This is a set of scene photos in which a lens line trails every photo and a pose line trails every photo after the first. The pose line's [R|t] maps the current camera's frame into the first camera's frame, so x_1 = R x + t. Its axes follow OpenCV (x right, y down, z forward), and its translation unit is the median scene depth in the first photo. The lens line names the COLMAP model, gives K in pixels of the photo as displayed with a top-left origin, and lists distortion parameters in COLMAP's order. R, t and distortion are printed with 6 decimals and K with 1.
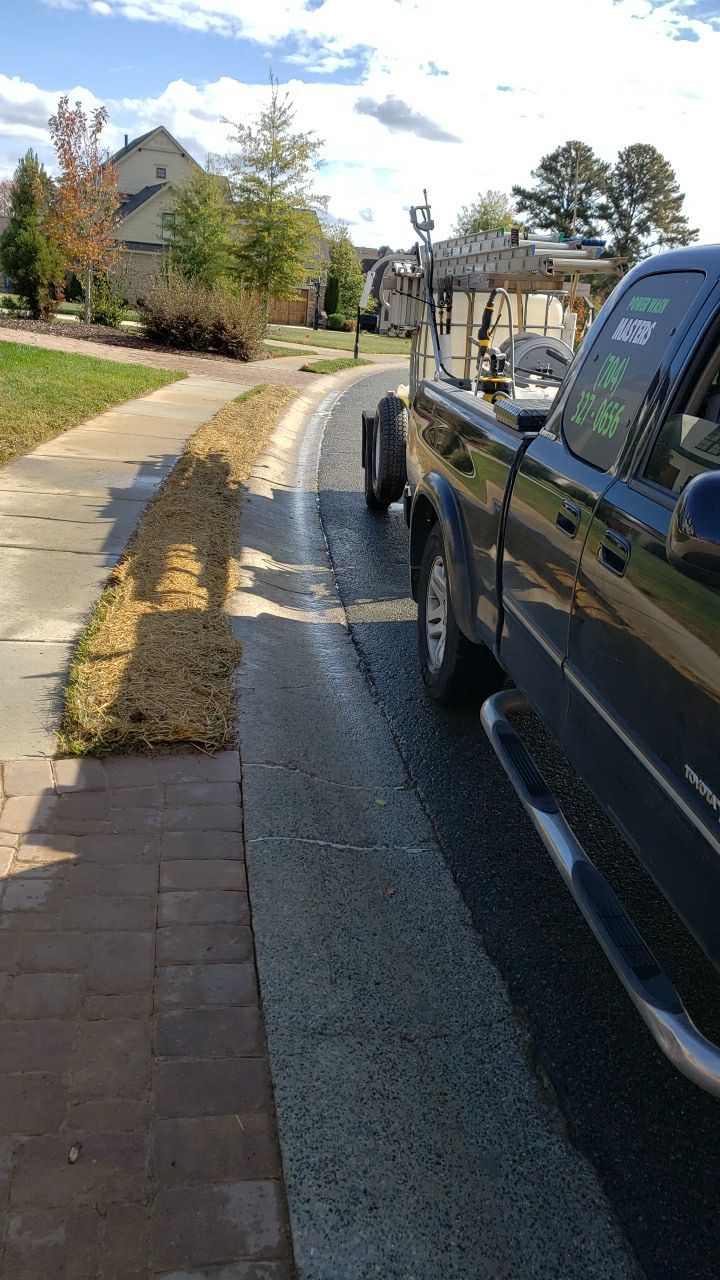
lens RADIAL K [[1015.9, 0, 356.3], [0, 1015.9, 645.2], [0, 0, 1]] dist [0.057389, -0.016359]
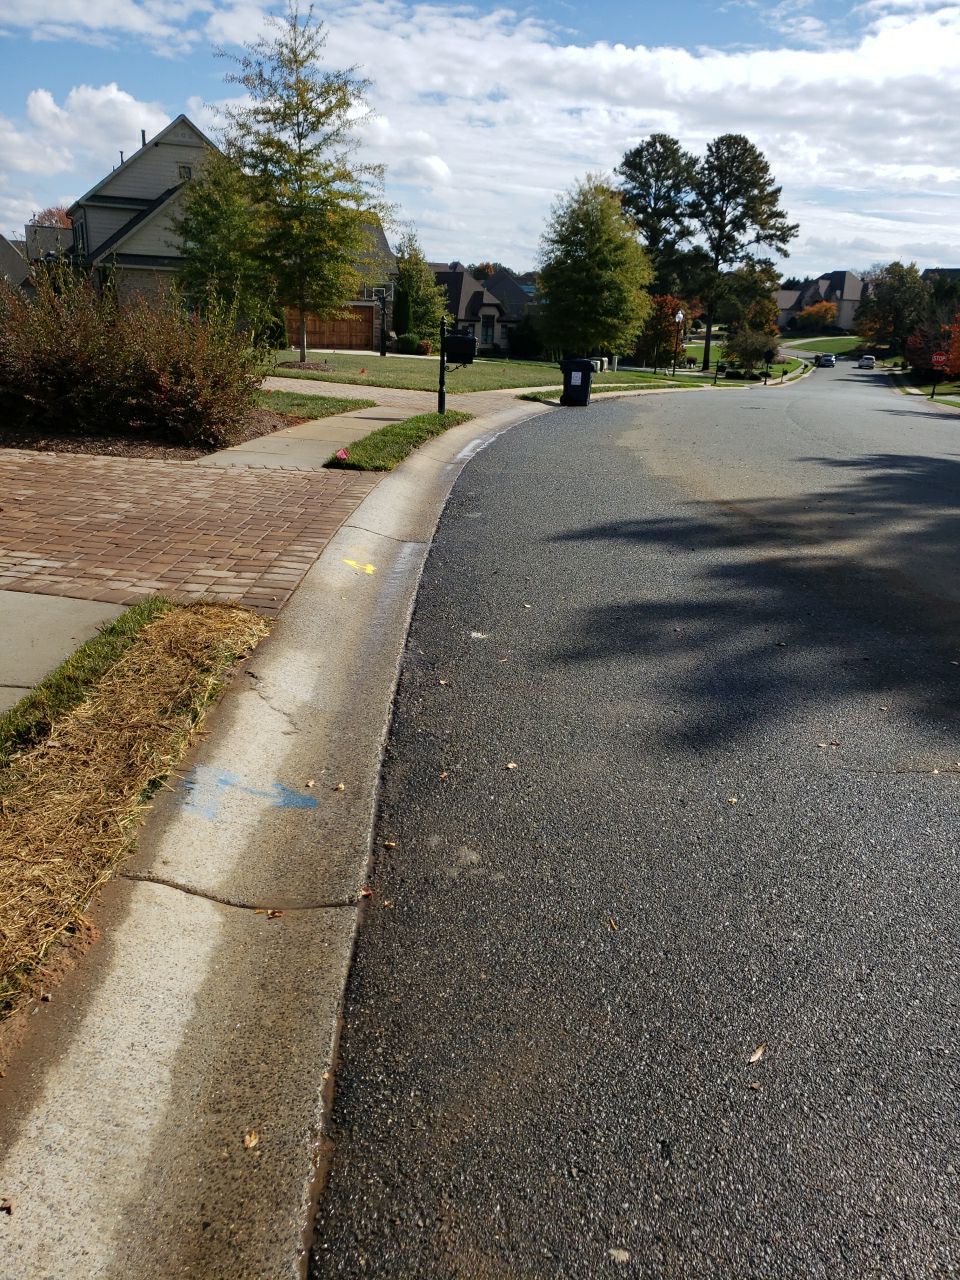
lens RADIAL K [[973.1, 0, 471.9], [0, 973.1, 644.2], [0, 0, 1]] dist [0.023143, 0.012974]
pose [[0.998230, -0.053342, 0.026278, -0.001407], [0.053387, 0.998573, -0.001000, -0.045092], [-0.026187, 0.002401, 0.999654, 0.136133]]
